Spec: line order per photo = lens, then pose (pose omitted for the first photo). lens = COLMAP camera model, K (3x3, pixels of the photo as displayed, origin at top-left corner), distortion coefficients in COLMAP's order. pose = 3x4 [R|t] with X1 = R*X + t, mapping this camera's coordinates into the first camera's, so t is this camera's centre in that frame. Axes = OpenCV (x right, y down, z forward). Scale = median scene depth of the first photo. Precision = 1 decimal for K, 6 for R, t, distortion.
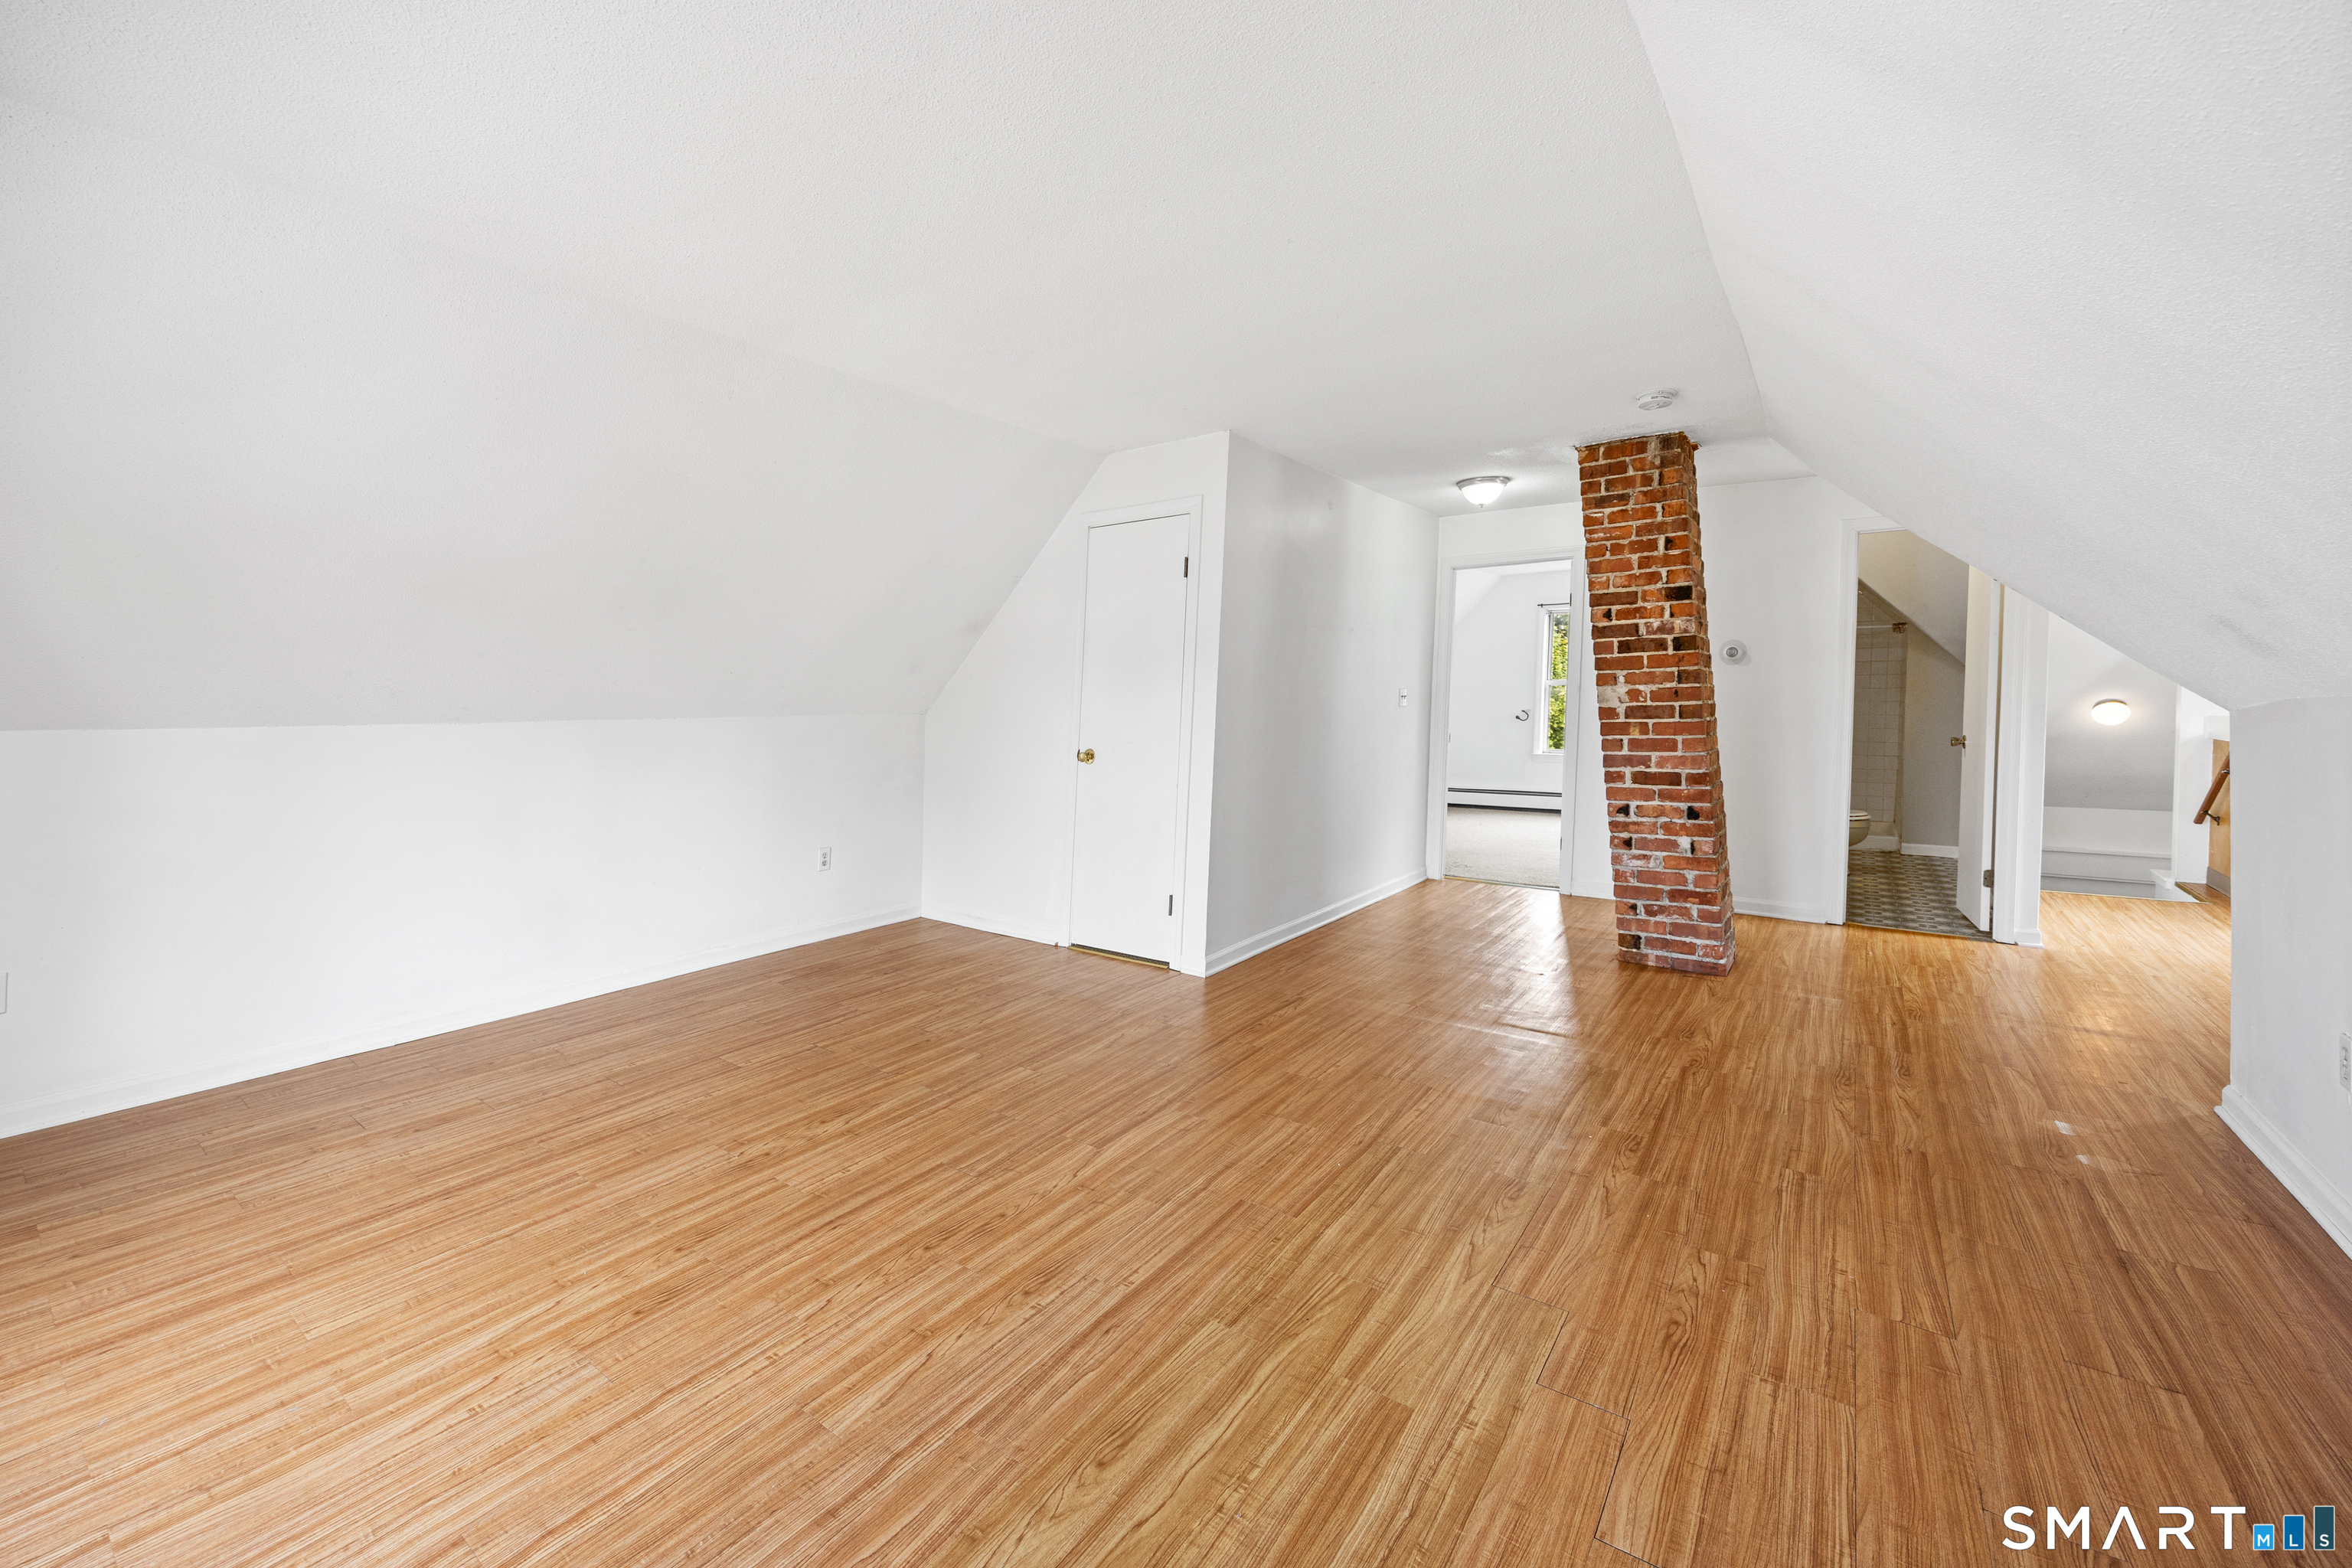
lens RADIAL K [[934.2, 0, 1083.6], [0, 934.2, 687.7], [0, 0, 1]] dist [-0.003596, -0.000255]
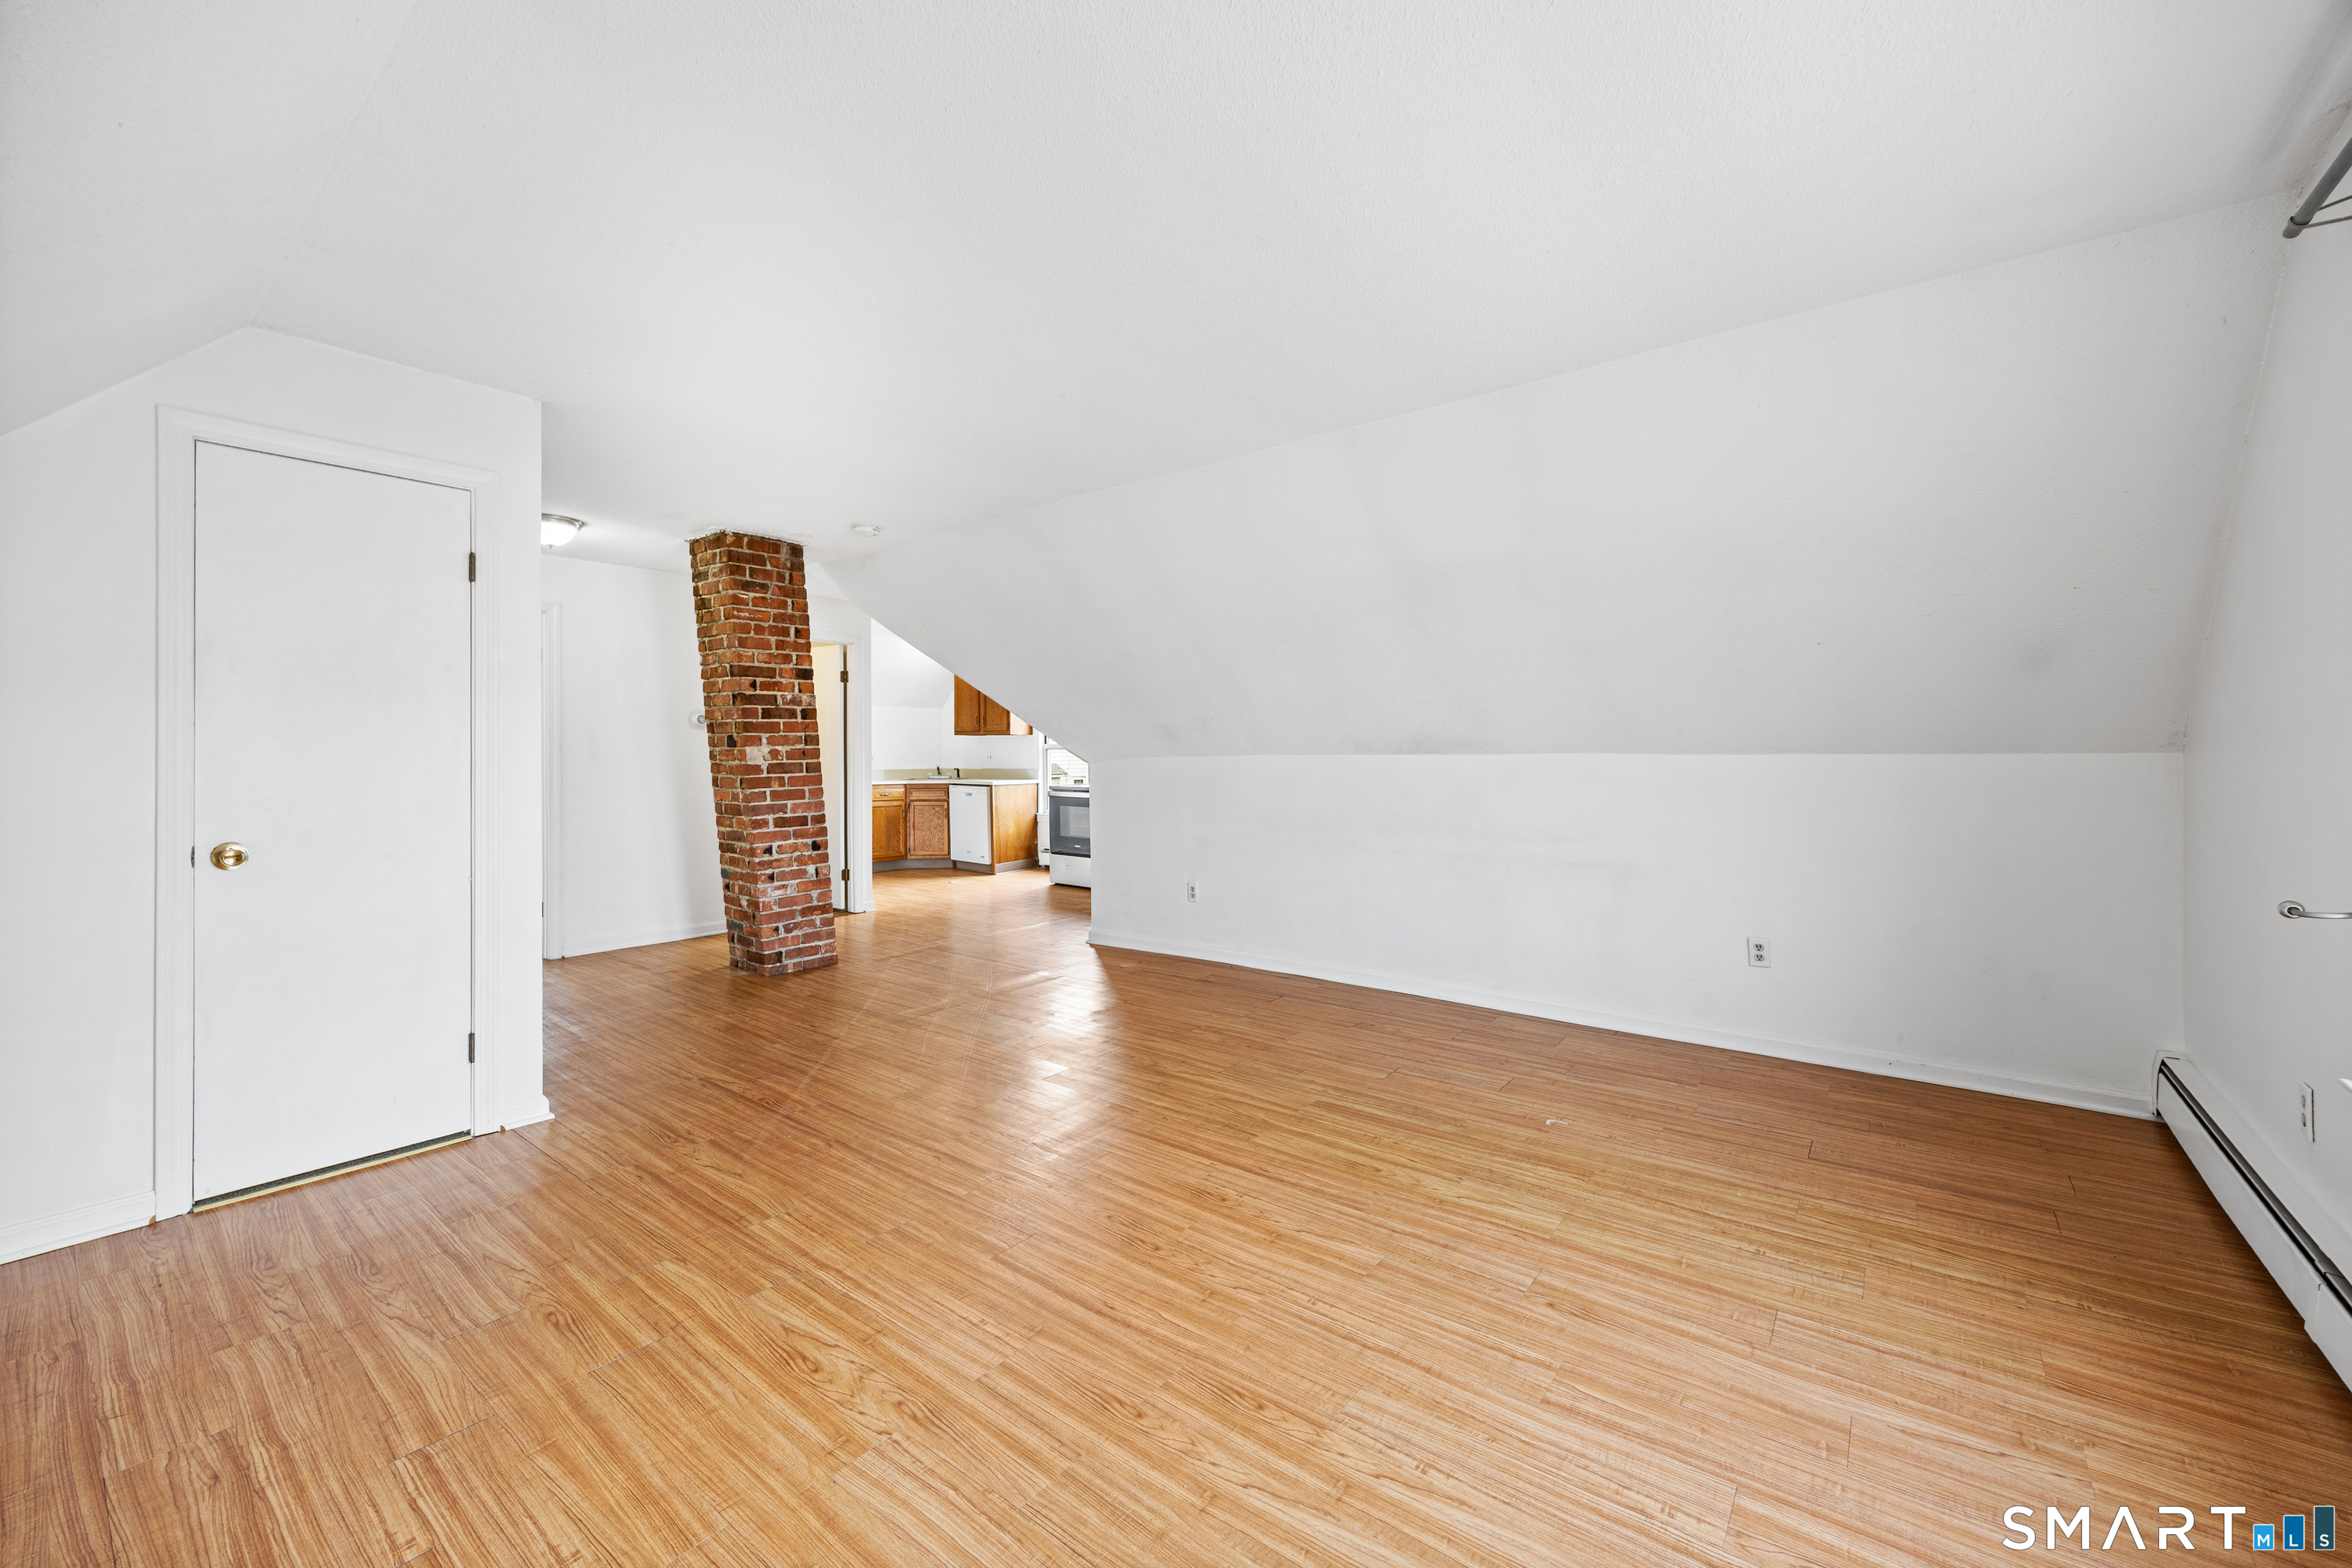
lens RADIAL K [[939.1, 0, 1170.7], [0, 939.1, 788.8], [0, 0, 1]] dist [0.003745, -0.000010]
pose [[-0.000617, -0.027376, 0.999625, -0.642133], [-0.013435, 0.999535, 0.027366, 0.012637], [-0.999910, -0.013413, -0.000984, 0.502984]]
